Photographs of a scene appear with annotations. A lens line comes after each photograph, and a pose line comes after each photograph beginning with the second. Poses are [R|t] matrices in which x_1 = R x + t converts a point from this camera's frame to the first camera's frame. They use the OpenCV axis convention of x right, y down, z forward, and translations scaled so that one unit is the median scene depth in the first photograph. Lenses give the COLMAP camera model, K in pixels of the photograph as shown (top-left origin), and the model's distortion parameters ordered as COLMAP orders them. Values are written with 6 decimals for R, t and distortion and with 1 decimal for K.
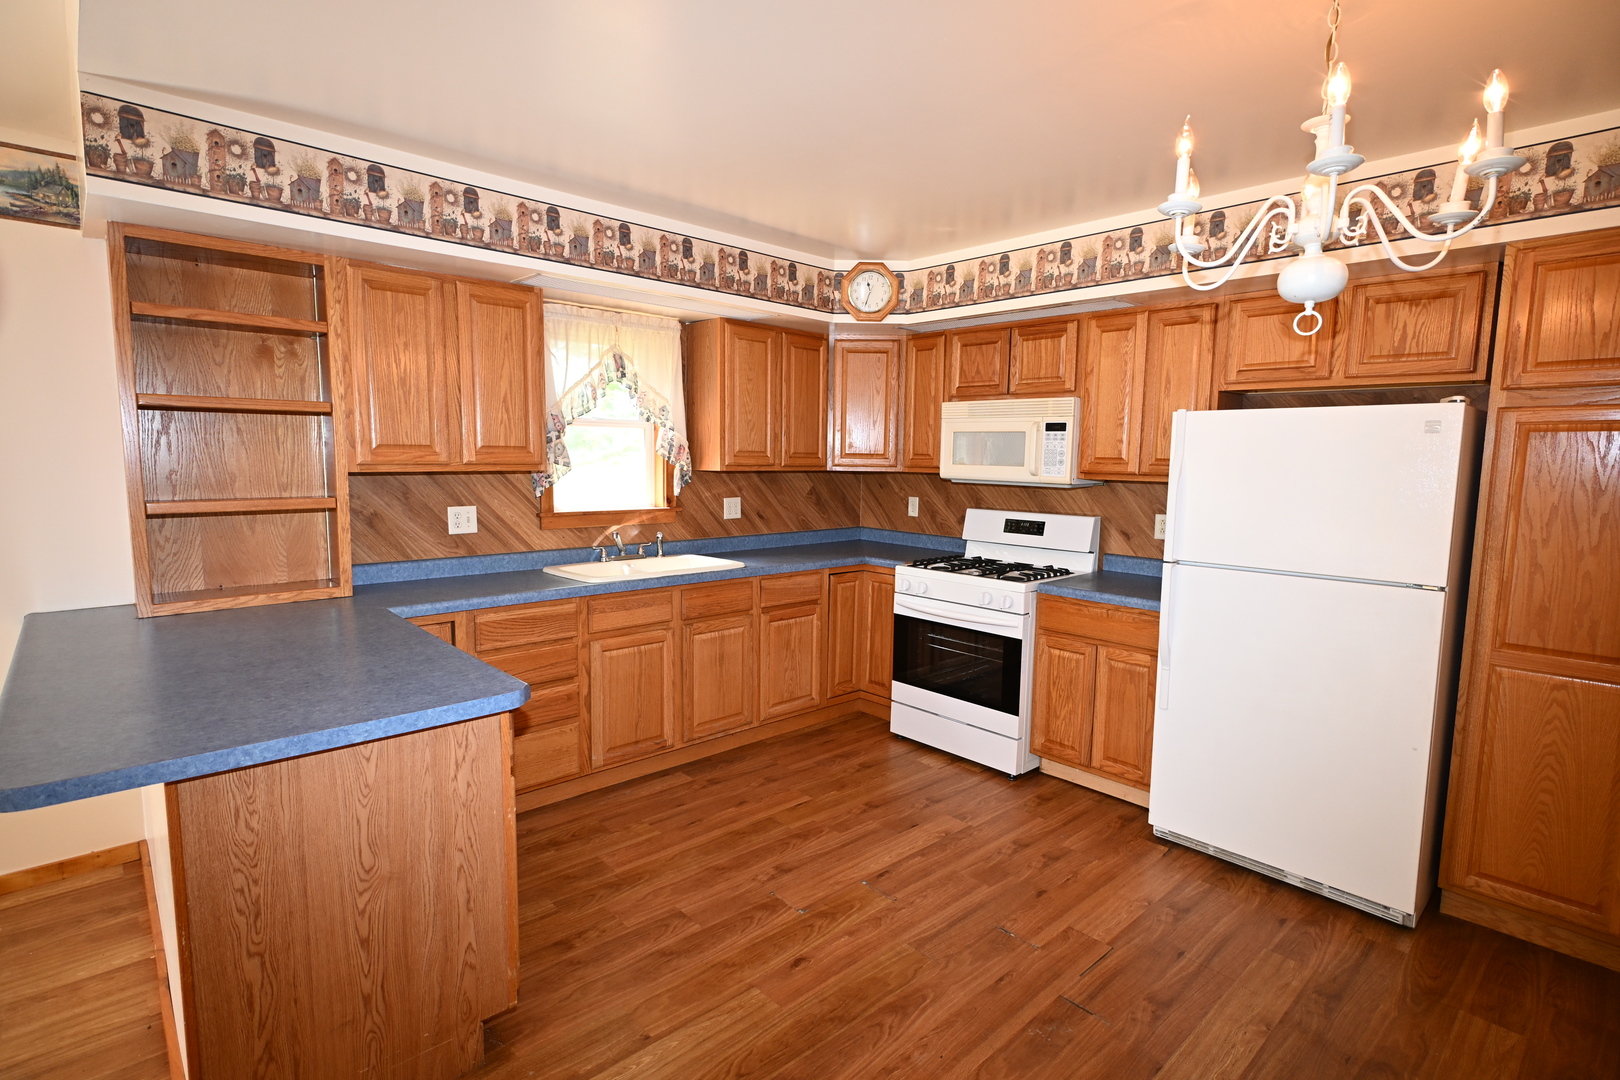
lens RADIAL K [[782.9, 0, 807.4], [0, 782.9, 539.6], [0, 0, 1]] dist [-0.003485, 0.001587]
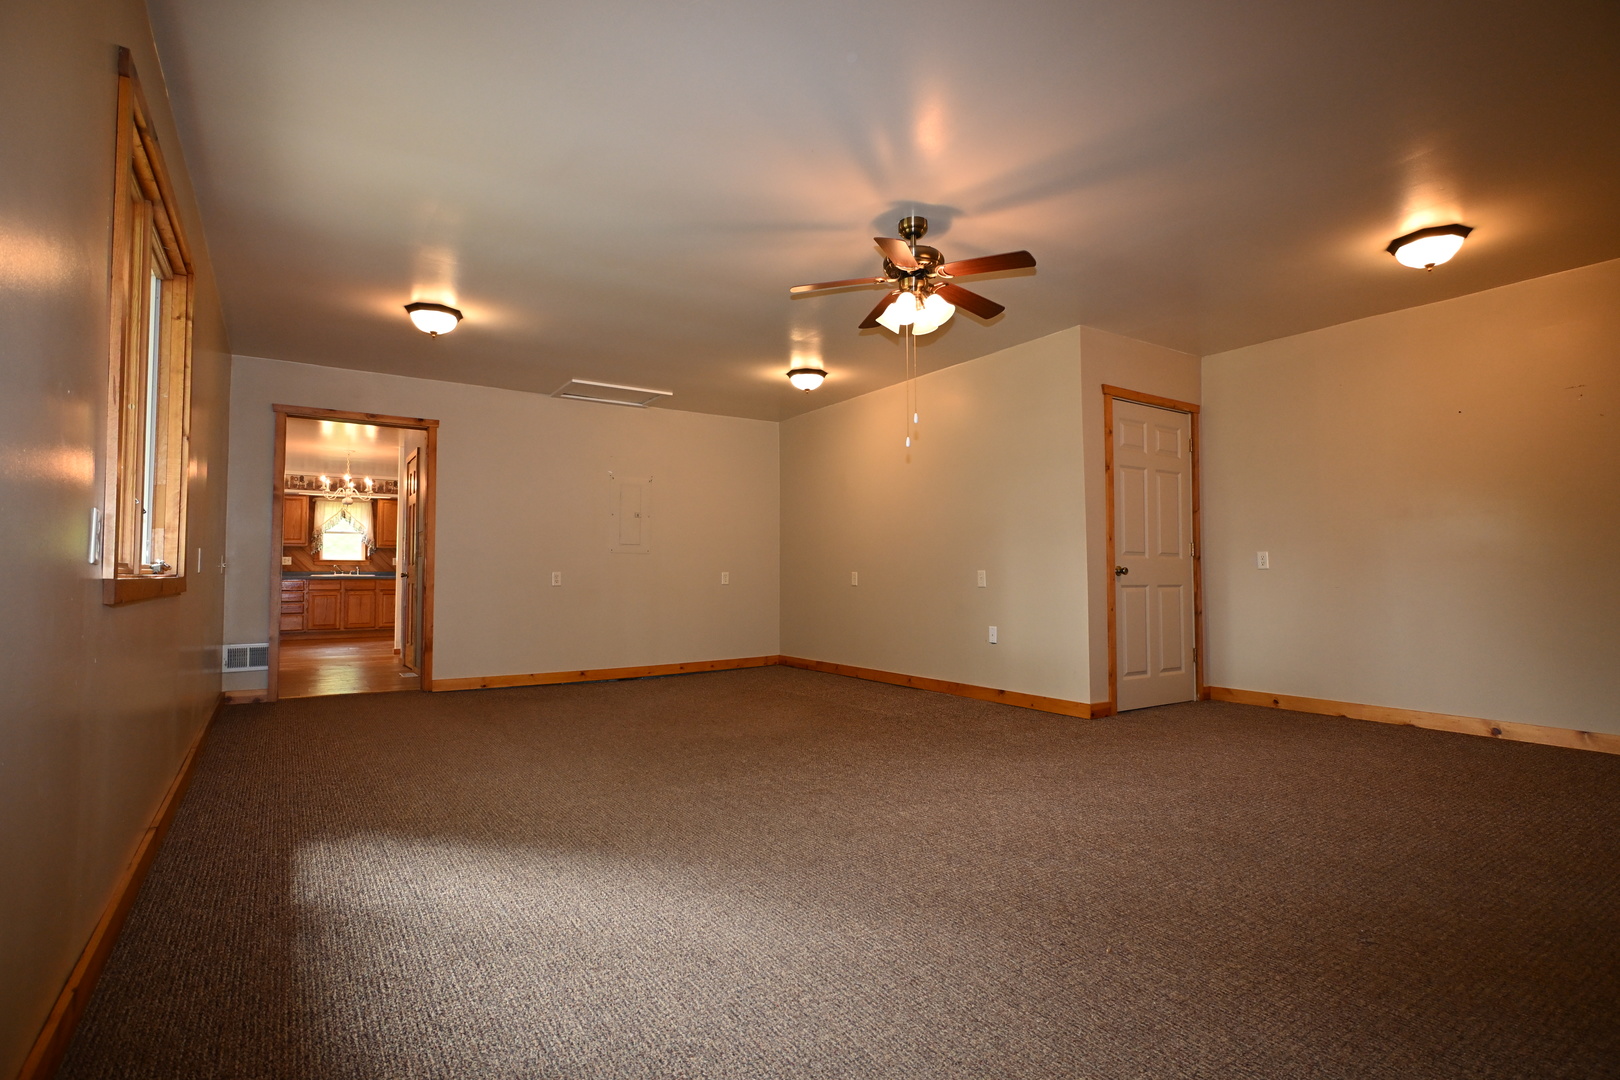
lens RADIAL K [[782.9, 0, 807.4], [0, 782.9, 539.6], [0, 0, 1]] dist [-0.003485, 0.001587]
pose [[0.987811, -0.021214, -0.154208, 2.068290], [-0.002490, 0.988390, -0.151921, 0.351877], [0.155641, 0.150453, 0.976289, -1.762856]]
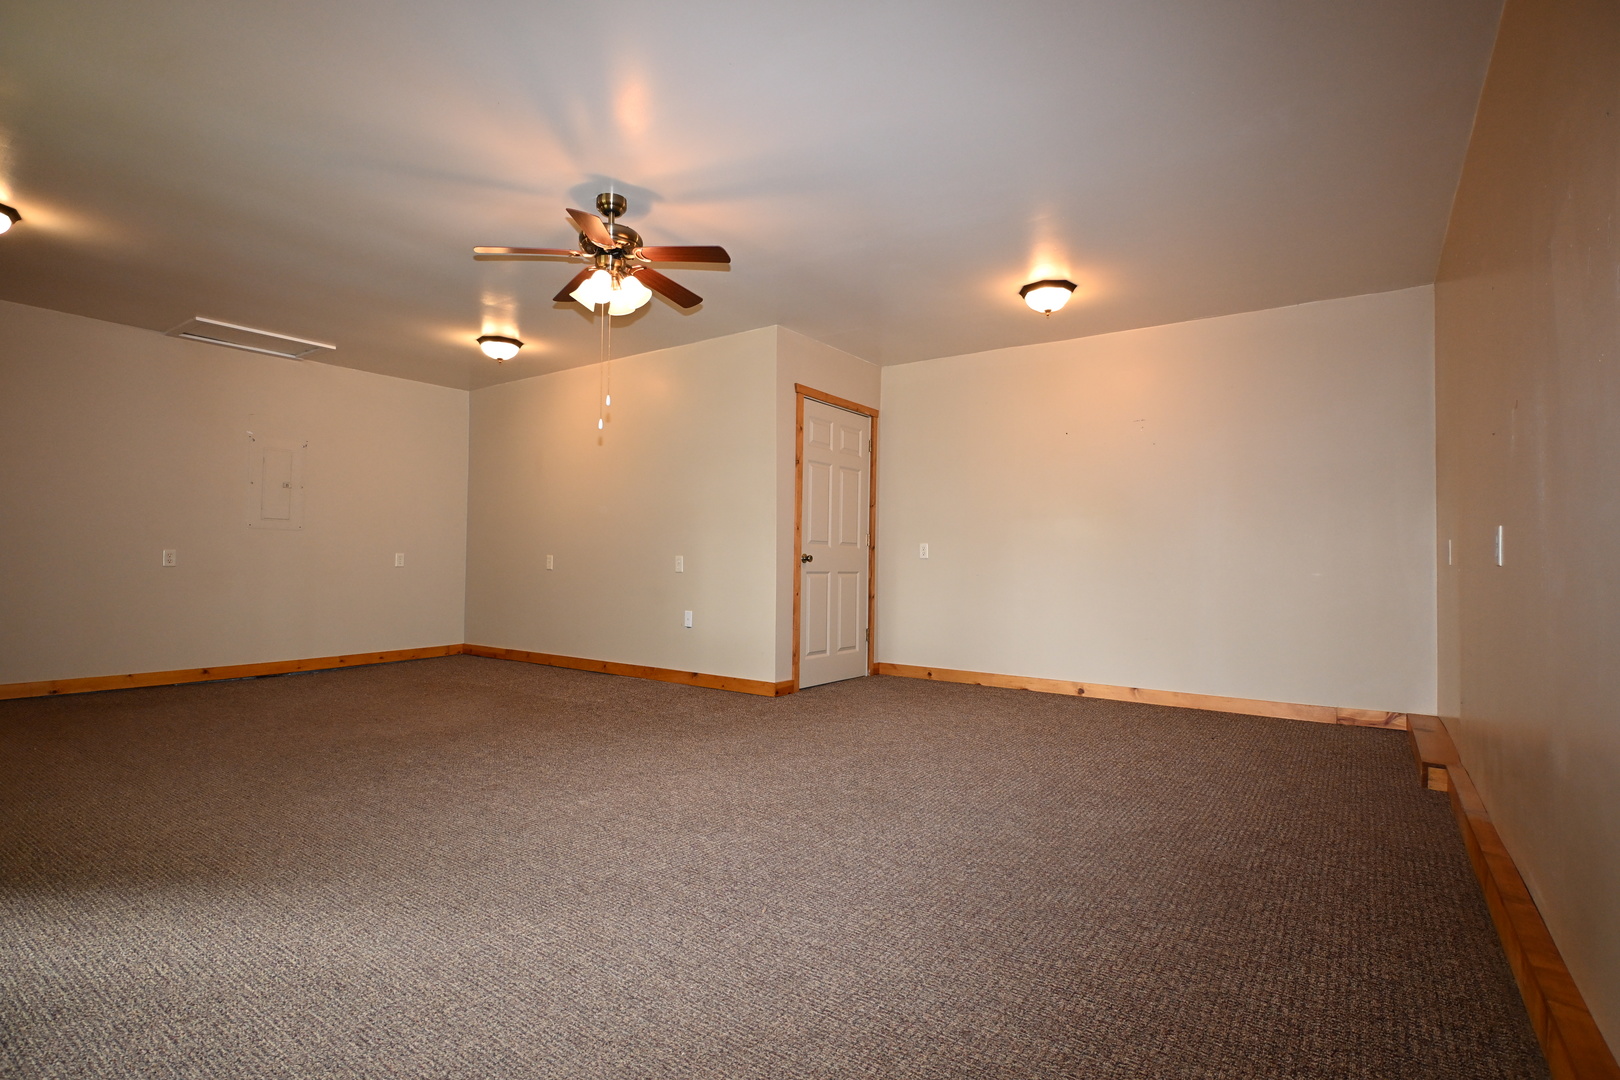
lens RADIAL K [[782.9, 0, 807.4], [0, 782.9, 539.6], [0, 0, 1]] dist [-0.003485, 0.001587]
pose [[0.978092, 0.005434, 0.208102, 2.115863], [0.021889, 0.991433, -0.128766, 0.351098], [-0.207019, 0.130501, 0.969594, -1.773895]]
